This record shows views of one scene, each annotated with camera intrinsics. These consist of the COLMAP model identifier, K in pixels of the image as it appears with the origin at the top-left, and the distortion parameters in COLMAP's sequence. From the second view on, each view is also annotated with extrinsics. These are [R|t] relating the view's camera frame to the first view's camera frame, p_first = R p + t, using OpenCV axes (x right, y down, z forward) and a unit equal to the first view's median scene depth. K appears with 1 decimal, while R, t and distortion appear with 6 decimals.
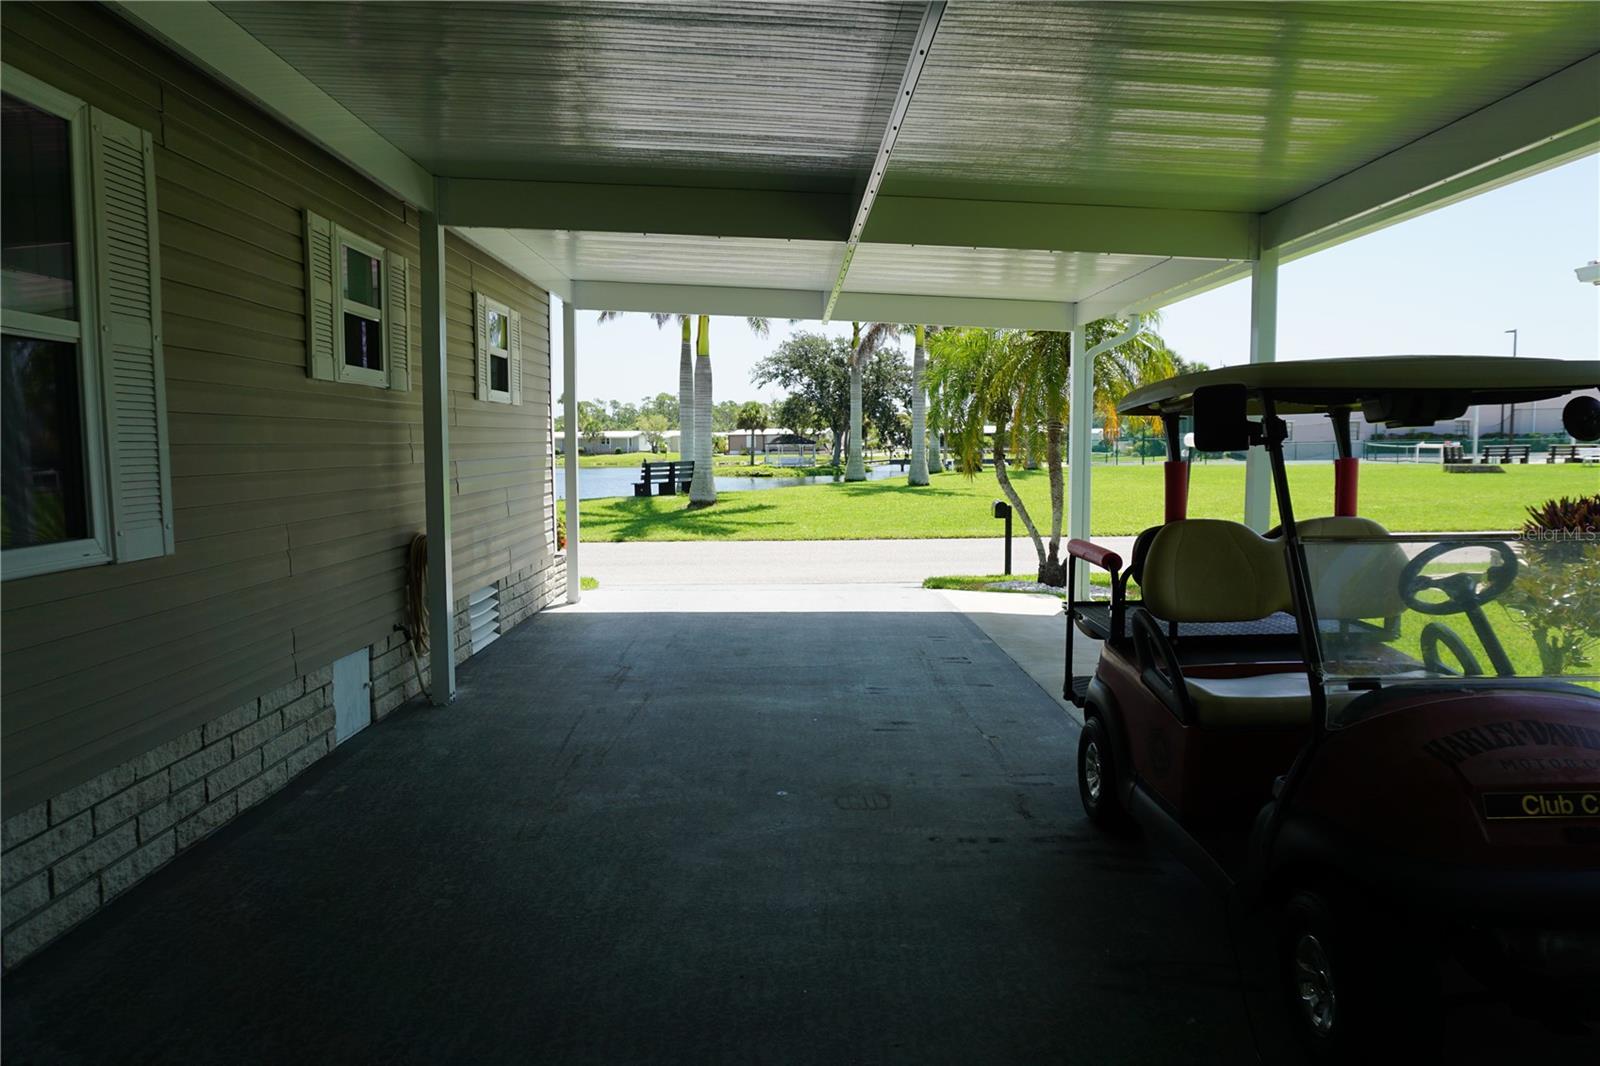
lens RADIAL K [[1071.1, 0, 800.0], [0, 1071.1, 533.0], [0, 0, 1]] dist [-0.003980, -0.002685]
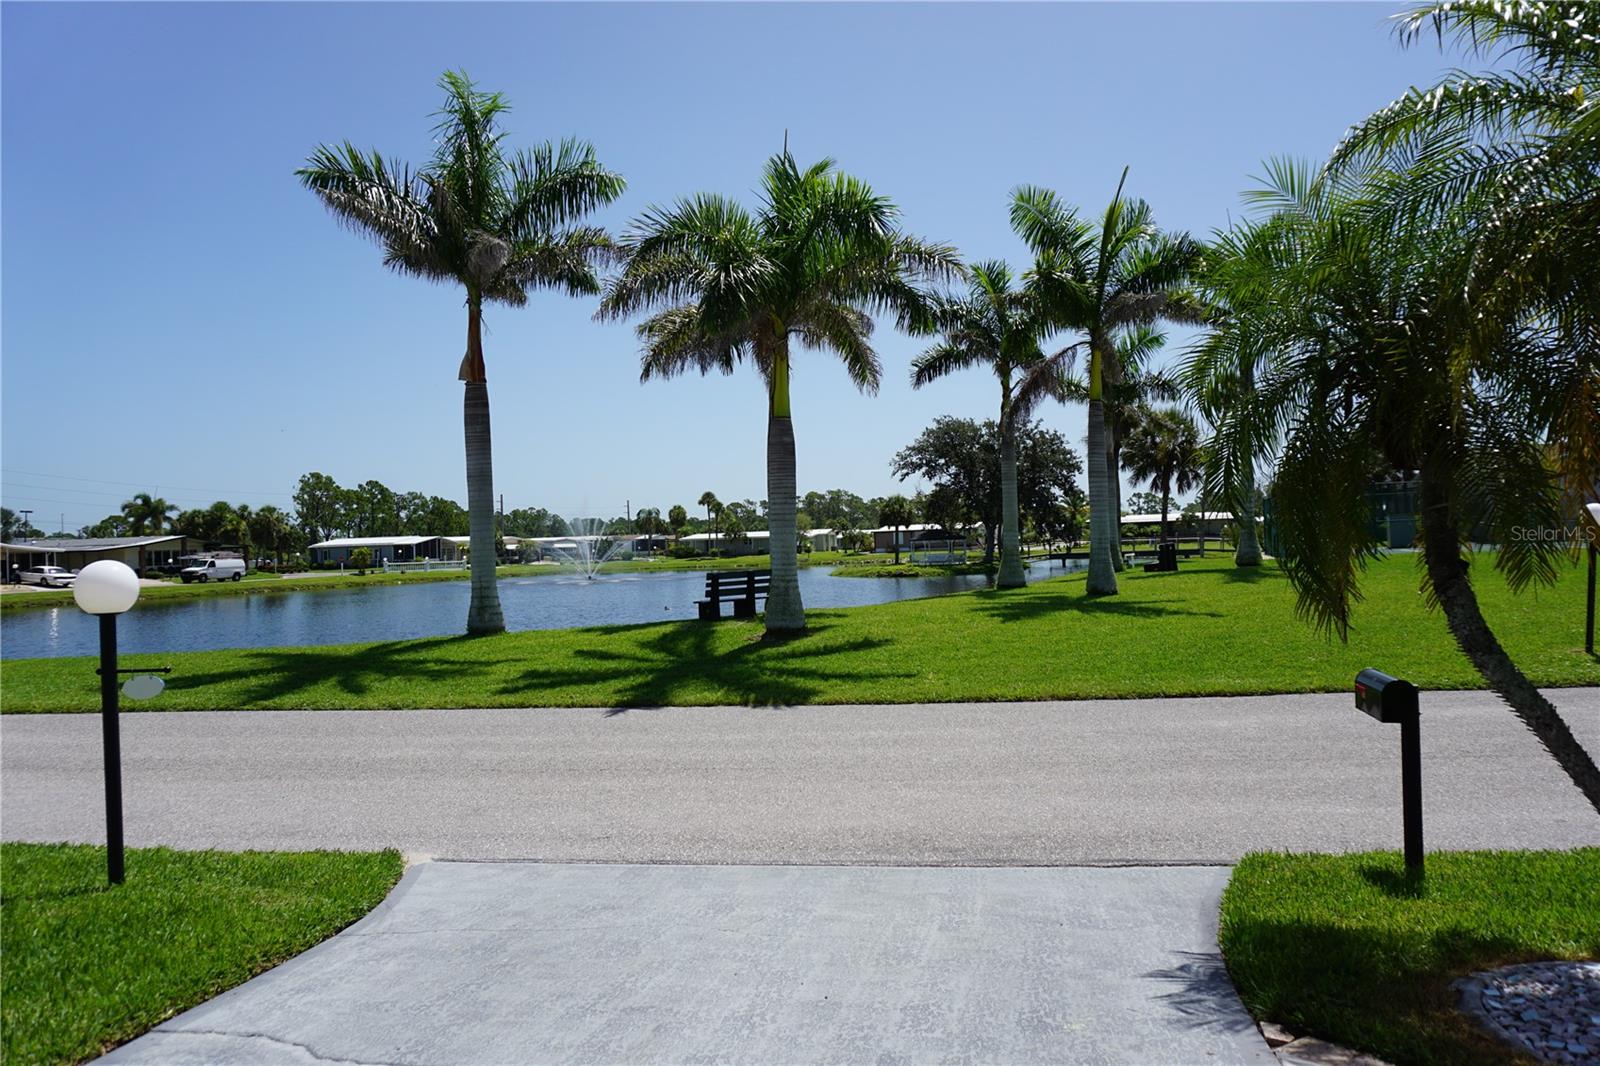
lens RADIAL K [[1071.1, 0, 800.0], [0, 1071.1, 533.0], [0, 0, 1]] dist [-0.003980, -0.002685]
pose [[0.989533, -0.027617, -0.141638, 0.011205], [0.014681, 0.995690, -0.091579, -0.018561], [0.143556, 0.088541, 0.985673, 0.217331]]
